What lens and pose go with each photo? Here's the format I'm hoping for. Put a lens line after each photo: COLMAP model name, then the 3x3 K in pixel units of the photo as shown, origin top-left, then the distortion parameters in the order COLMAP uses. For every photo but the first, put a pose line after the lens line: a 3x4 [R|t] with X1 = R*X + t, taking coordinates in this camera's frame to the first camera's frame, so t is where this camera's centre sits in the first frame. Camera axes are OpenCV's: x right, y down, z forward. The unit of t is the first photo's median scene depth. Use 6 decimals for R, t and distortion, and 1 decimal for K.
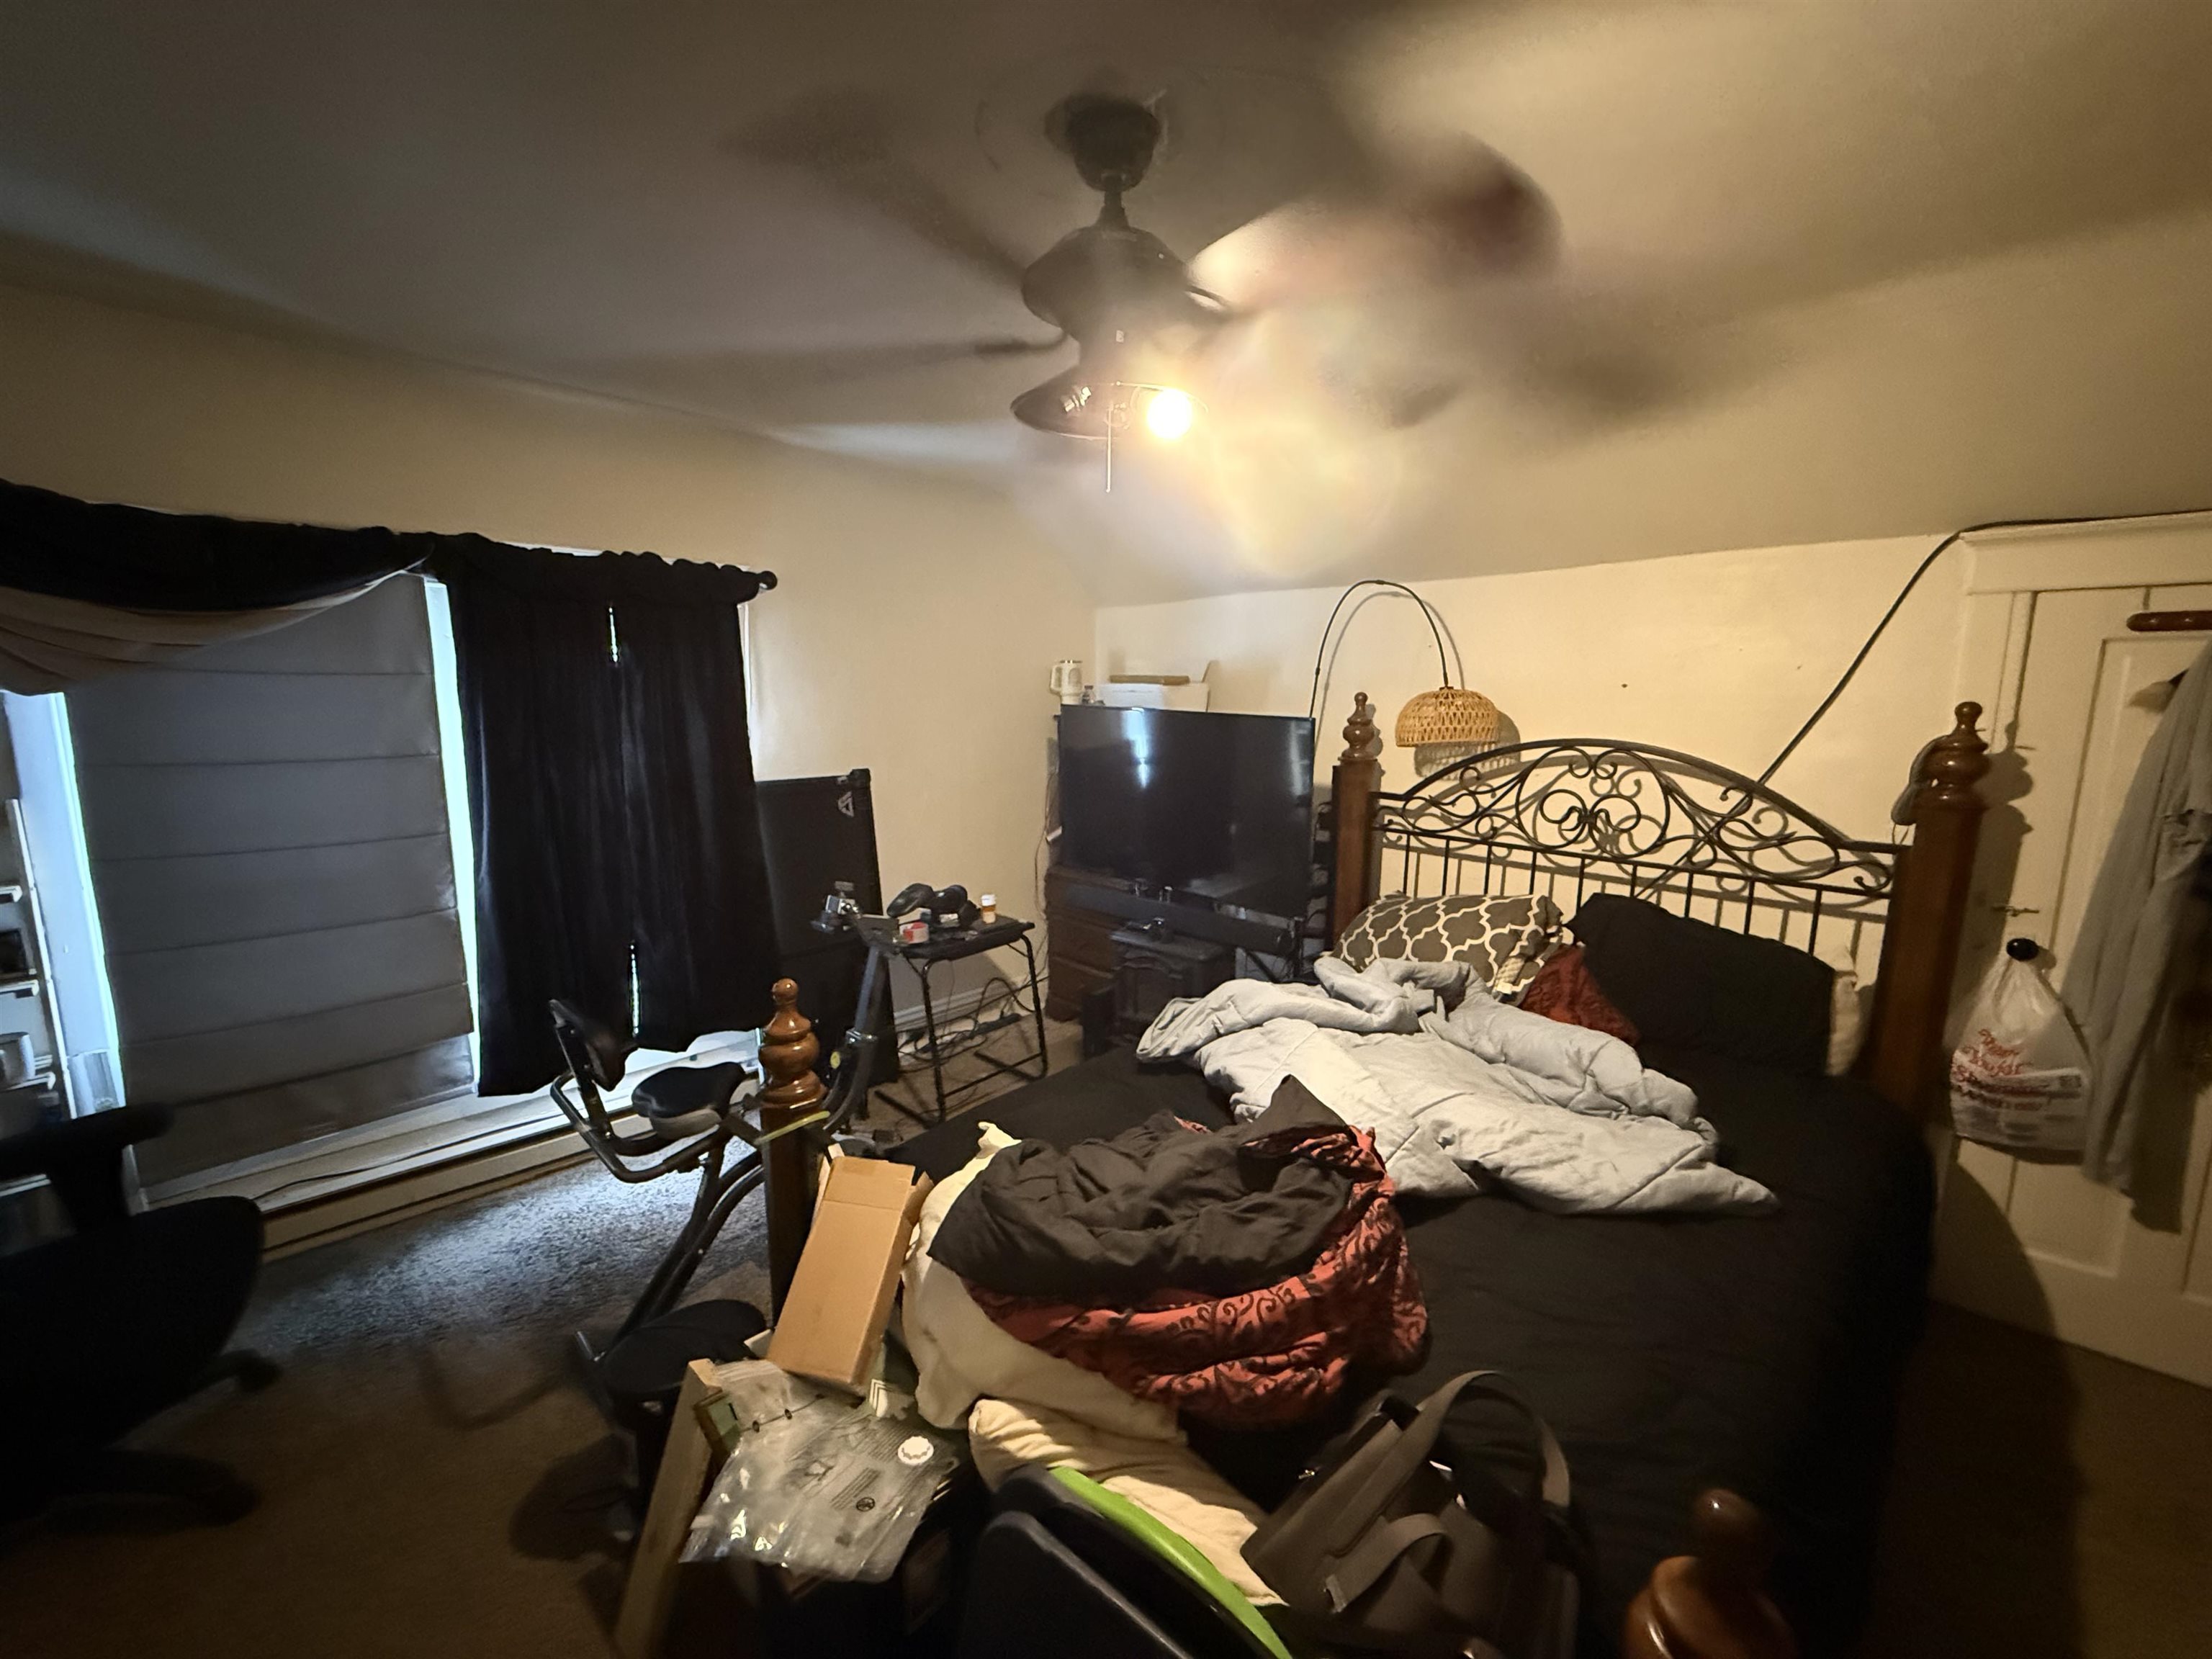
lens RADIAL K [[882.1, 0, 1103.4], [0, 882.1, 827.4], [0, 0, 1]] dist [0.000145, 0.000110]
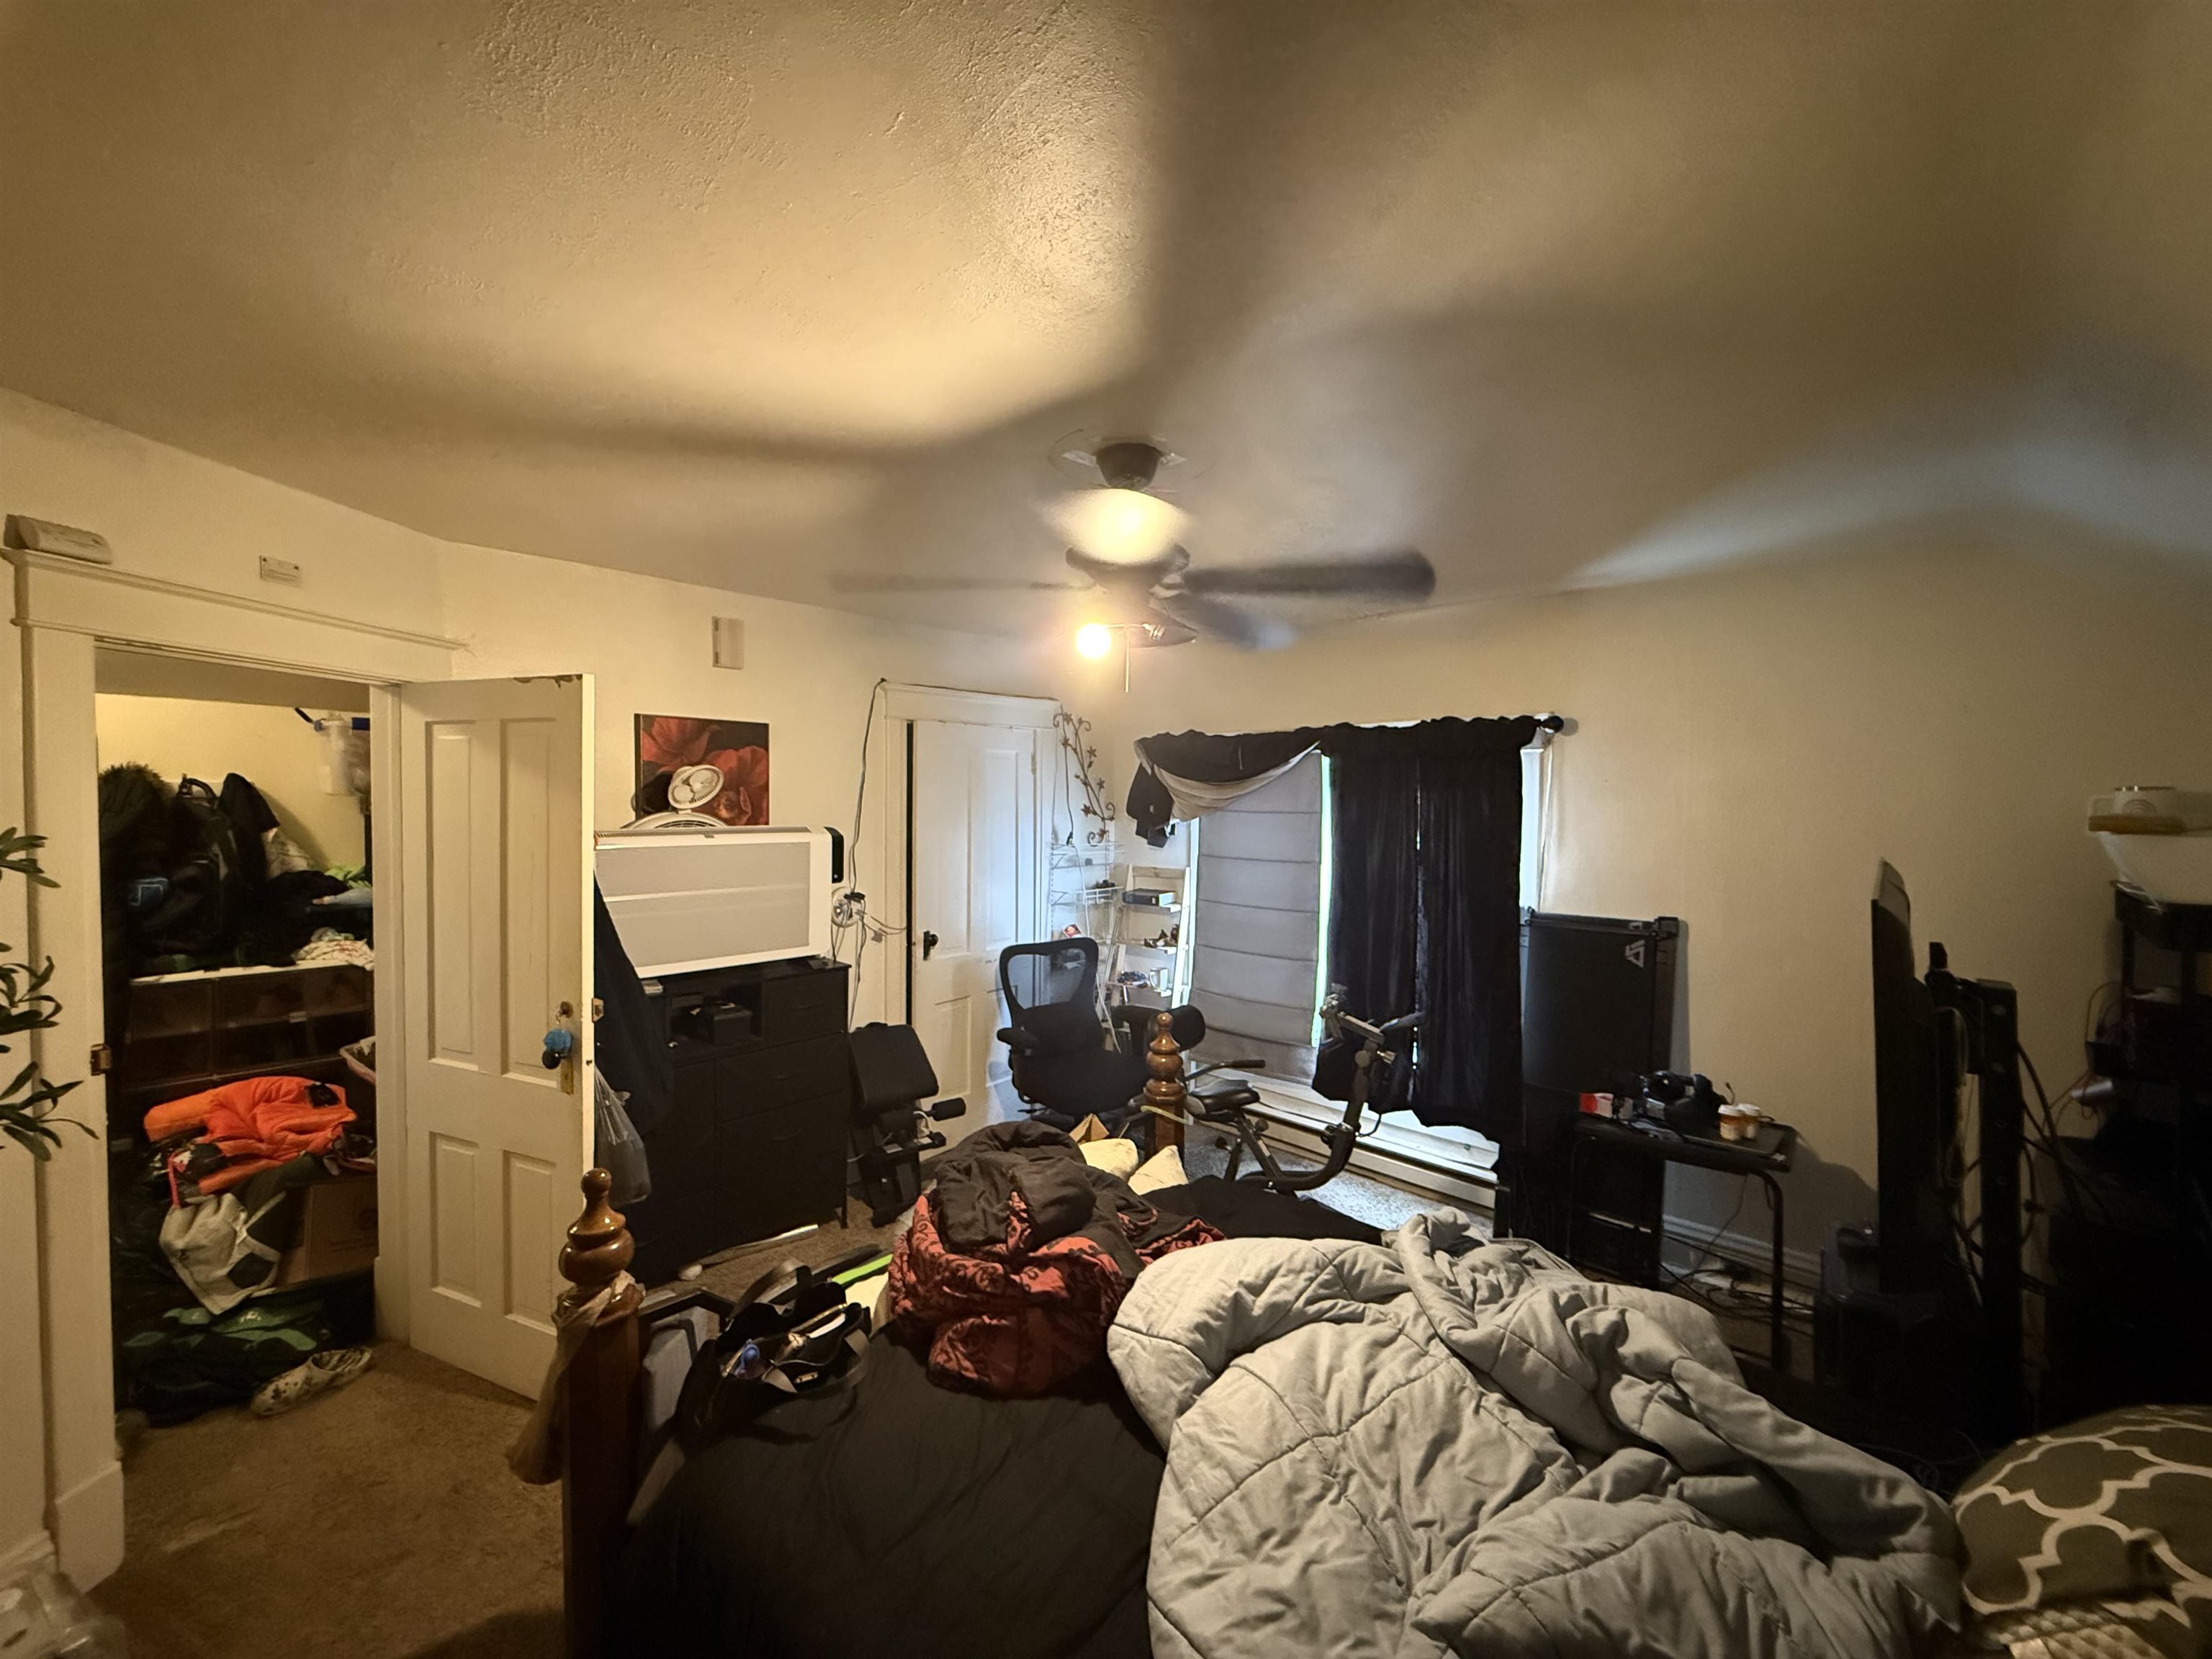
lens RADIAL K [[882.1, 0, 1103.4], [0, 882.1, 827.4], [0, 0, 1]] dist [0.000145, 0.000110]
pose [[0.036250, 0.021358, -0.999114, 0.758977], [-0.162575, 0.986579, 0.015191, -0.099379], [0.986030, 0.161880, 0.039236, 0.511937]]
